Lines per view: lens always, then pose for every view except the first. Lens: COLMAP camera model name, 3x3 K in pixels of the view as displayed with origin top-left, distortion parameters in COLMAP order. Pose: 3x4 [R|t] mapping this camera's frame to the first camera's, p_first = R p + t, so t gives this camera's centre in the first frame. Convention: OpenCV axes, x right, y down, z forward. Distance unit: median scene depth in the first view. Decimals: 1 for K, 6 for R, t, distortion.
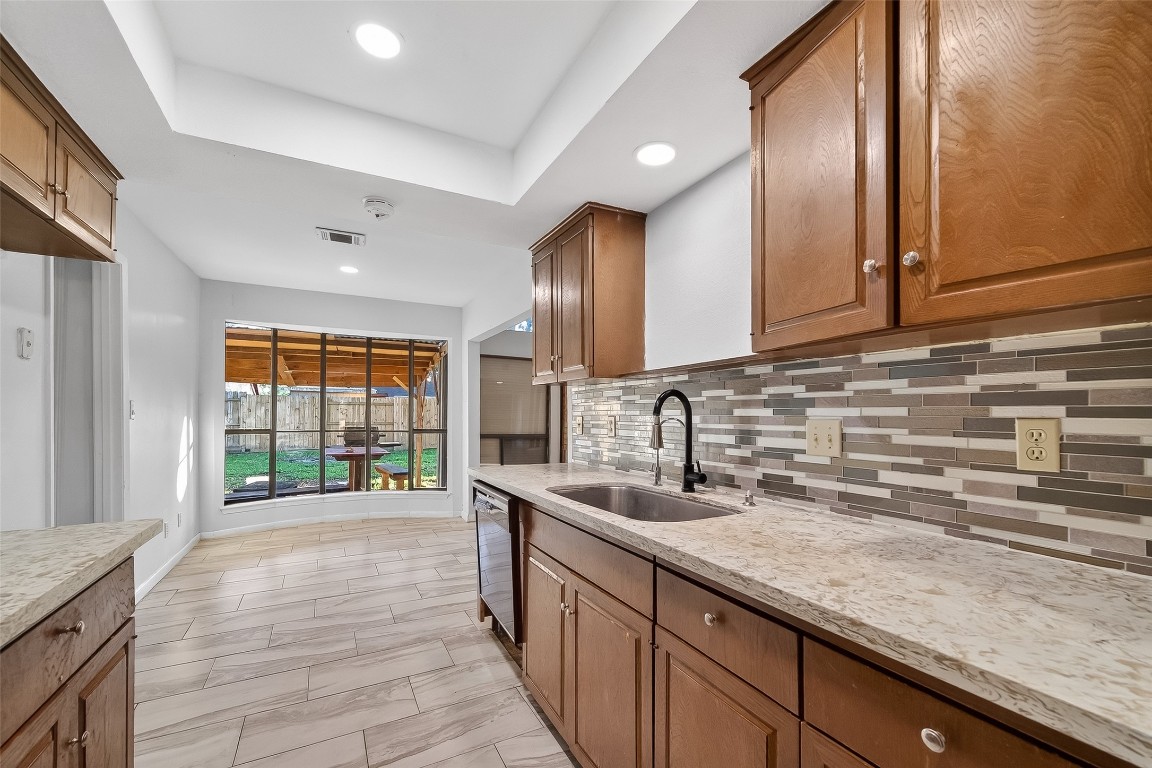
lens RADIAL K [[475.8, 0, 578.3], [0, 475.8, 412.1], [0, 0, 1]] dist [0.007033, -0.000081]
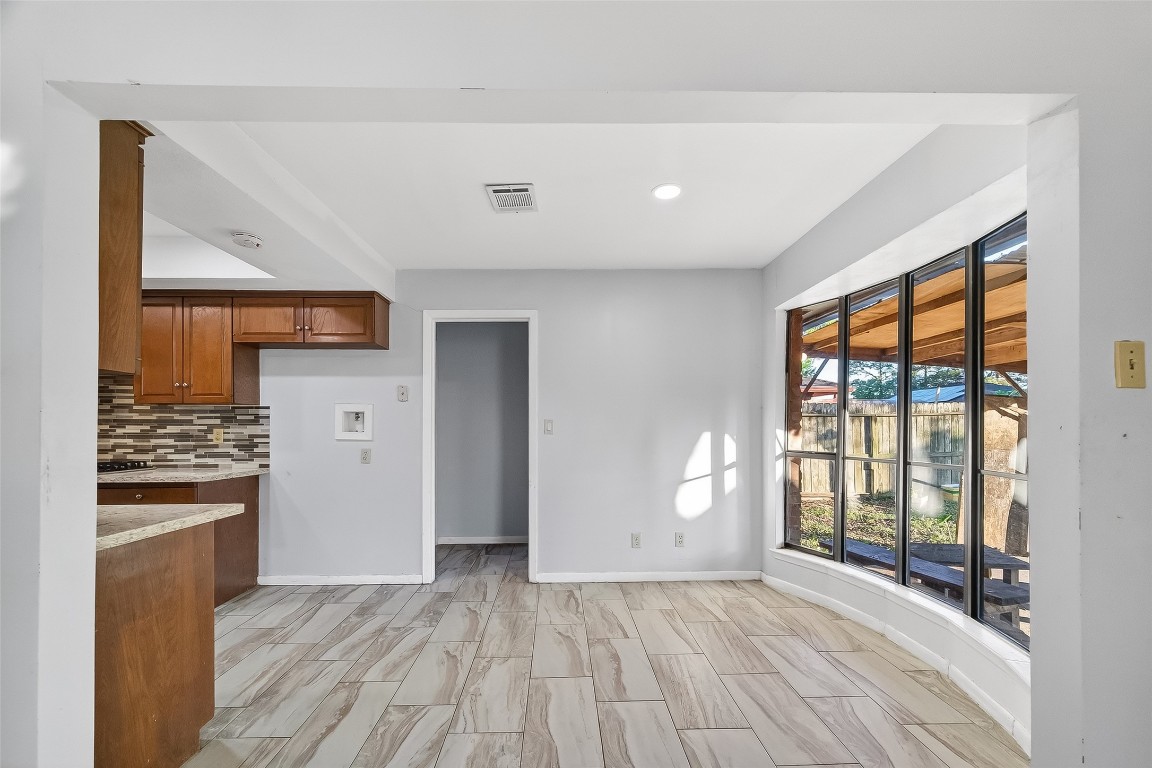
lens RADIAL K [[475.8, 0, 554.0], [0, 475.8, 428.0], [0, 0, 1]] dist [0.007033, -0.000081]
pose [[-0.468060, -0.004682, -0.883684, 0.097871], [0.007614, 0.999927, -0.009331, 0.007837], [0.883664, -0.011096, -0.467990, 0.967988]]
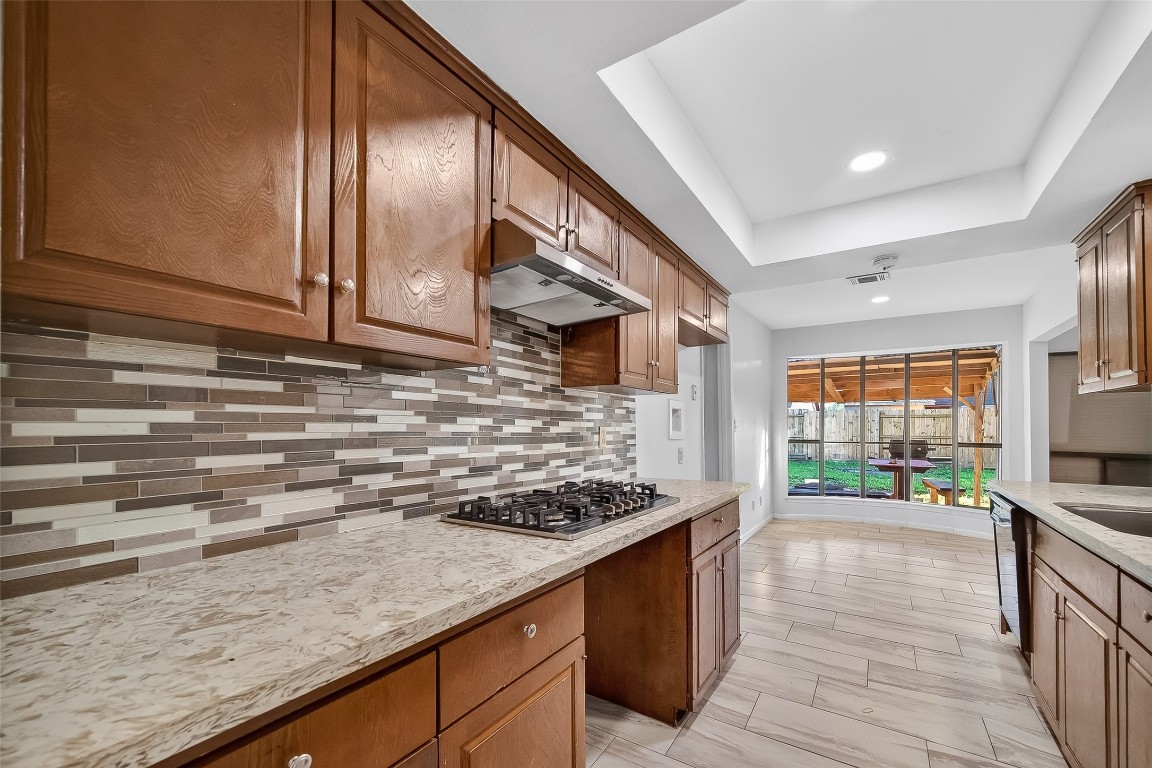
lens RADIAL K [[475.8, 0, 595.3], [0, 475.8, 421.2], [0, 0, 1]] dist [0.007033, -0.000081]
pose [[0.511273, -0.015432, -0.859280, 0.122727], [0.008047, 0.999881, -0.013169, -0.001130], [0.859381, -0.000182, 0.511337, -0.135513]]
